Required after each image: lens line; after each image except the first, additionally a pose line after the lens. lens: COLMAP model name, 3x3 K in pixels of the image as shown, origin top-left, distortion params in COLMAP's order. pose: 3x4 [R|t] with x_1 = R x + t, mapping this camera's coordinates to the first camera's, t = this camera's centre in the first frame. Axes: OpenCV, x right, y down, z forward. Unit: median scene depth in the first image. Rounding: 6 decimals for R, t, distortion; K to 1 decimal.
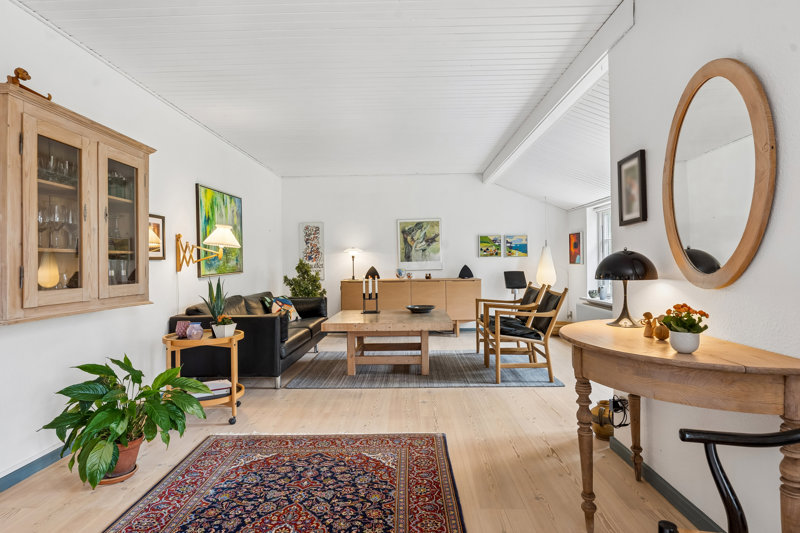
lens RADIAL K [[466.0, 0, 400.0], [0, 466.0, 266.5], [0, 0, 1]] dist [0.001378, 0.000126]
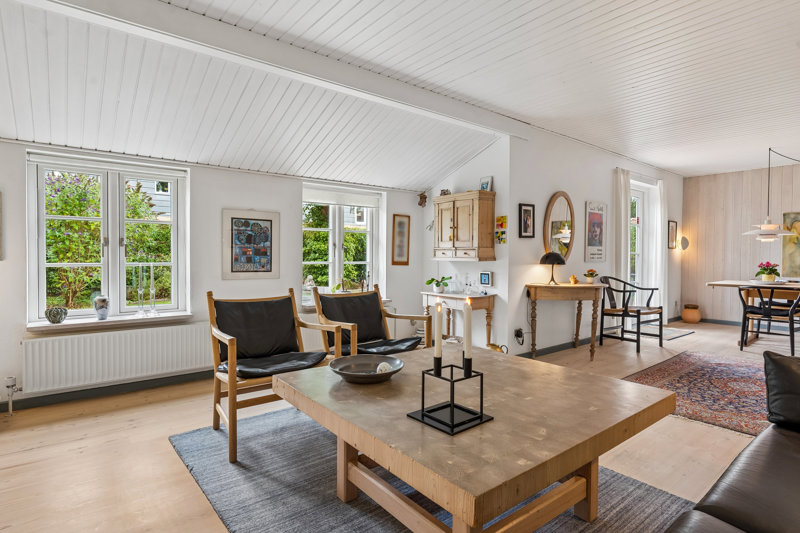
lens RADIAL K [[420.6, 0, 400.0], [0, 420.6, 266.5], [0, 0, 1]] dist [-0.001559, -0.000105]
pose [[-0.644201, -0.010022, 0.764791, -0.208000], [0.008300, 0.999764, 0.020092, -0.003940], [-0.764811, 0.019291, -0.643965, 0.995959]]
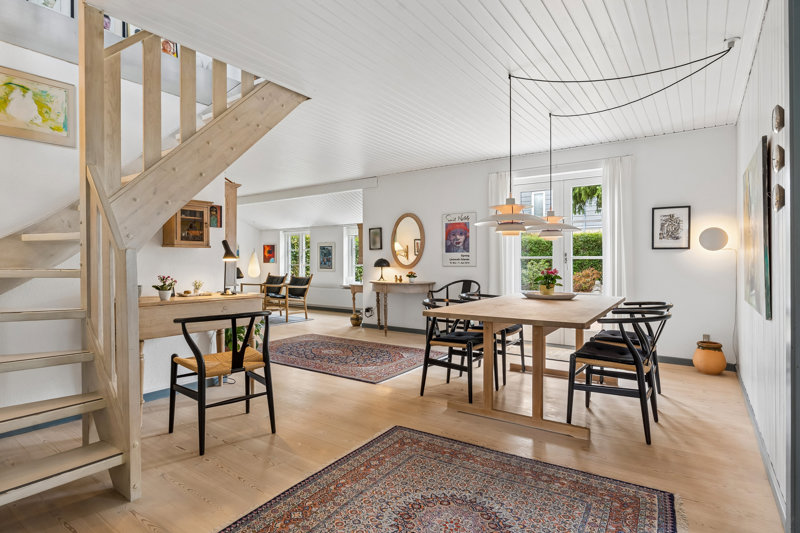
lens RADIAL K [[426.7, 0, 400.0], [0, 426.7, 266.5], [0, 0, 1]] dist [-0.000380, -0.000024]
pose [[0.559255, -0.000012, 0.828996, -0.688789], [-0.000518, 1.000000, 0.000364, 0.007097], [-0.828996, -0.000633, 0.559254, -0.284141]]
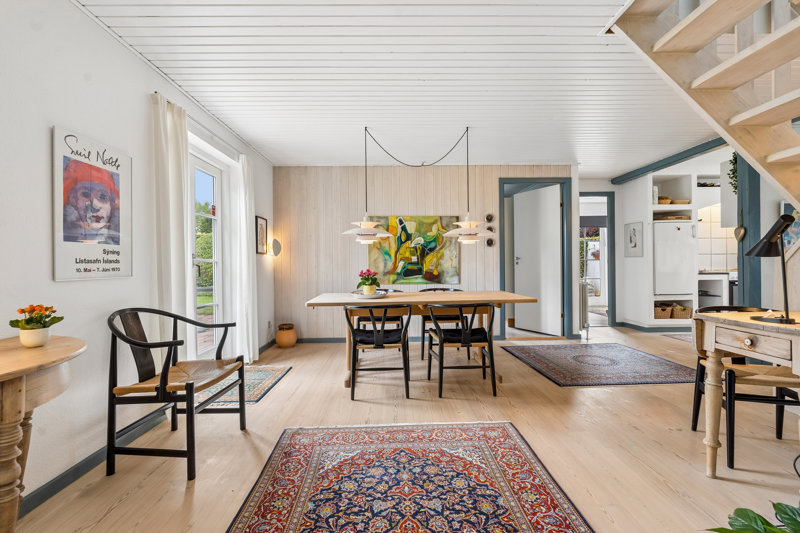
lens RADIAL K [[370.2, 0, 400.0], [0, 370.2, 266.5], [0, 0, 1]] dist [-0.001944, 0.000104]
pose [[-0.998891, 0.021049, -0.042126, -0.065684], [0.020383, 0.999661, 0.016176, -0.003797], [0.042452, 0.015299, -0.998981, 0.483913]]
